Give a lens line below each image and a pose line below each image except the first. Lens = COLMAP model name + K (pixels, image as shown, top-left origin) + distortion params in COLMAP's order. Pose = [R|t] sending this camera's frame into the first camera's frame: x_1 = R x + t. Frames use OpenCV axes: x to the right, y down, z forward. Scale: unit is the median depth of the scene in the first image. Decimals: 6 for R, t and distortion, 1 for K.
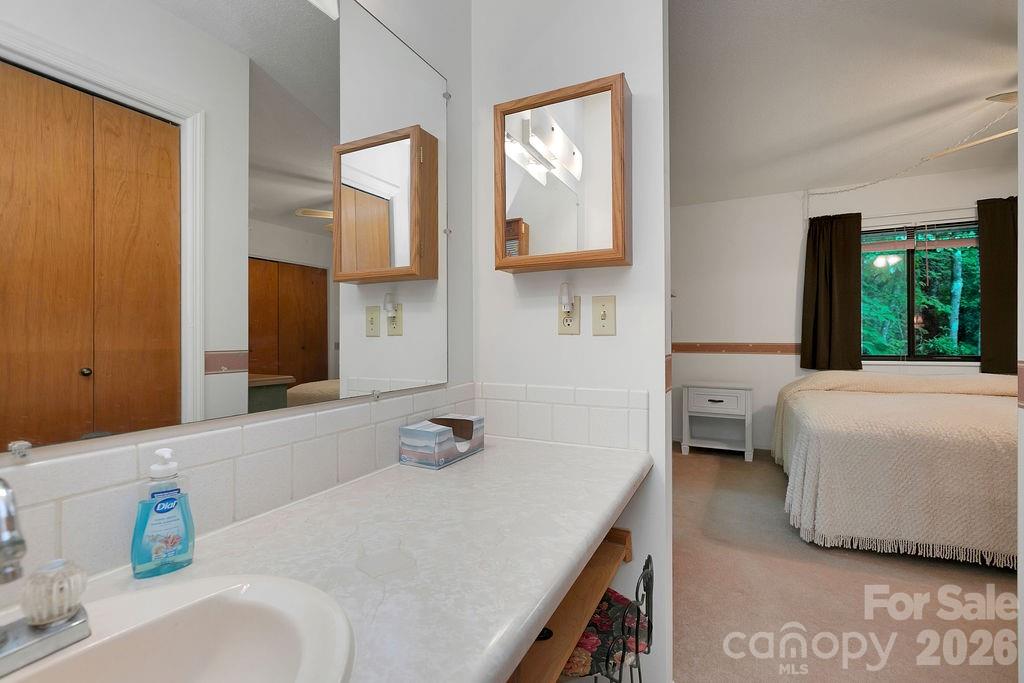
lens RADIAL K [[452.6, 0, 528.0], [0, 452.6, 339.8], [0, 0, 1]] dist [0.000382, -0.000005]
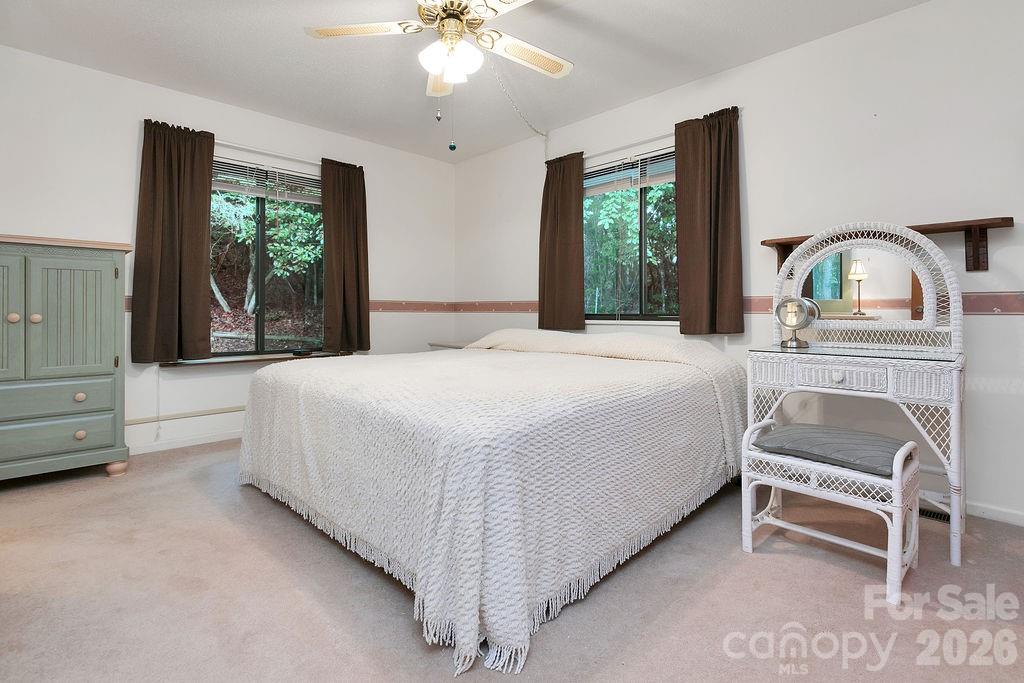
lens RADIAL K [[478.9, 0, 516.0], [0, 478.9, 309.1], [0, 0, 1]] dist [0.000400, 0.000088]
pose [[0.947452, 0.003618, -0.319879, 0.945270], [-0.004943, 0.999982, -0.003331, 0.029934], [0.319861, 0.004737, 0.947453, 0.082061]]
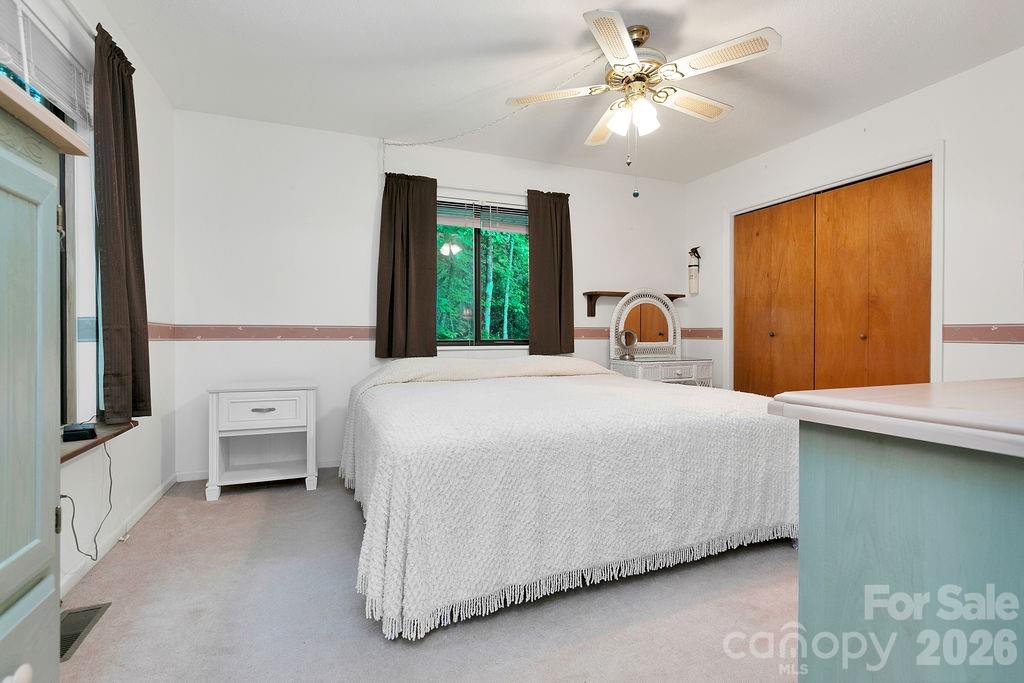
lens RADIAL K [[475.2, 0, 510.1], [0, 475.2, 339.3], [0, 0, 1]] dist [-0.000001, -0.000243]
pose [[0.677692, -0.001862, 0.735344, 0.154847], [-0.002487, 0.999985, 0.004824, 0.028674], [-0.735342, -0.005098, 0.677677, 0.273170]]
